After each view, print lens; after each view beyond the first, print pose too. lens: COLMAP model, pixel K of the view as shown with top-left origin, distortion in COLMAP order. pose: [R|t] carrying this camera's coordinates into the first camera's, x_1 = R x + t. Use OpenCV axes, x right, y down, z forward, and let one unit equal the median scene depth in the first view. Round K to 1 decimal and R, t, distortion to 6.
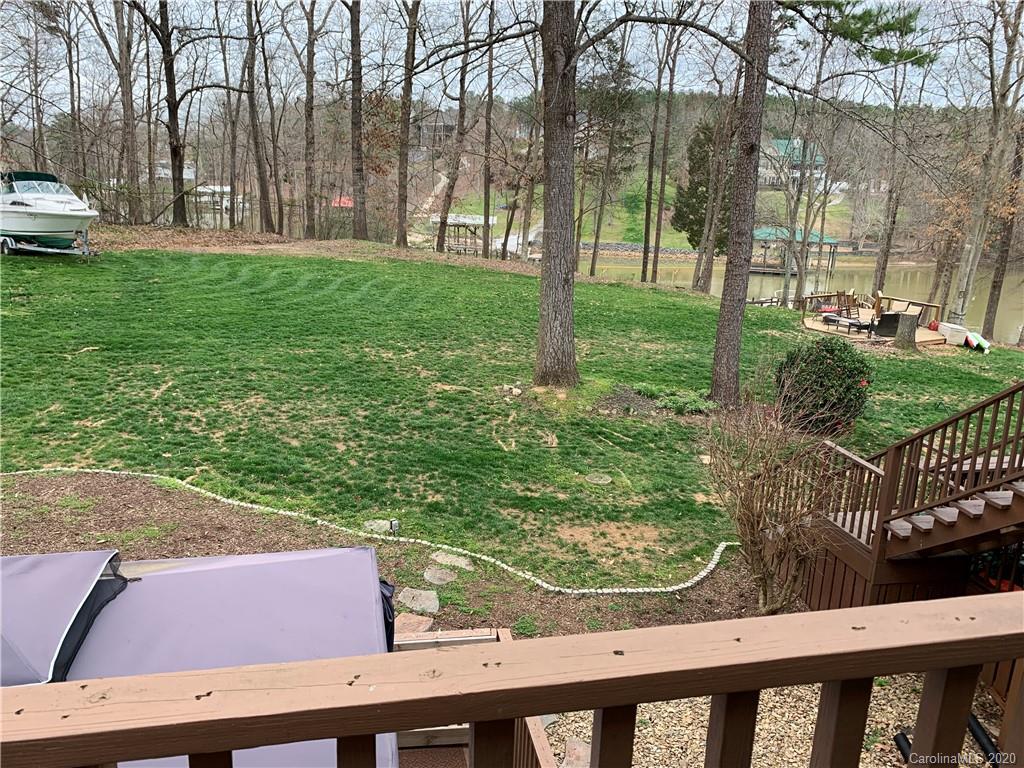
lens RADIAL K [[787.2, 0, 501.9], [0, 787.2, 381.3], [0, 0, 1]] dist [0.060693, -0.075409]
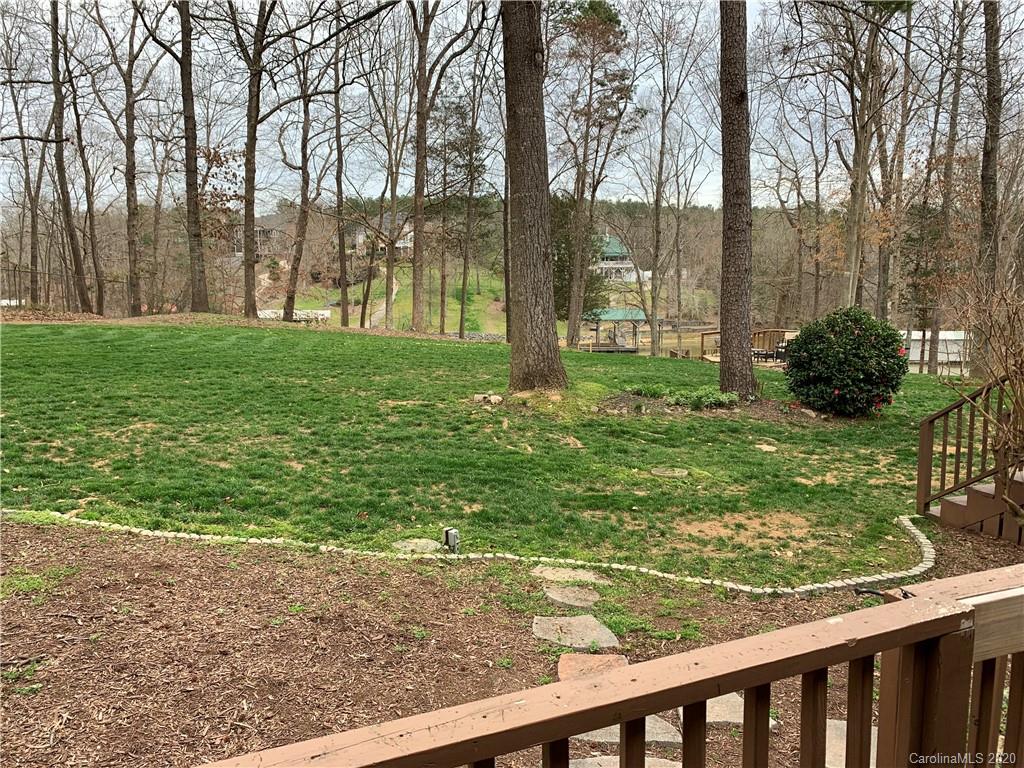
lens RADIAL K [[787.2, 0, 501.9], [0, 787.2, 381.3], [0, 0, 1]] dist [0.060693, -0.075409]
pose [[0.973461, -0.063604, 0.219836, -0.186154], [0.091527, 0.988636, -0.119253, 0.114211], [-0.209753, 0.136209, 0.968220, 0.310188]]
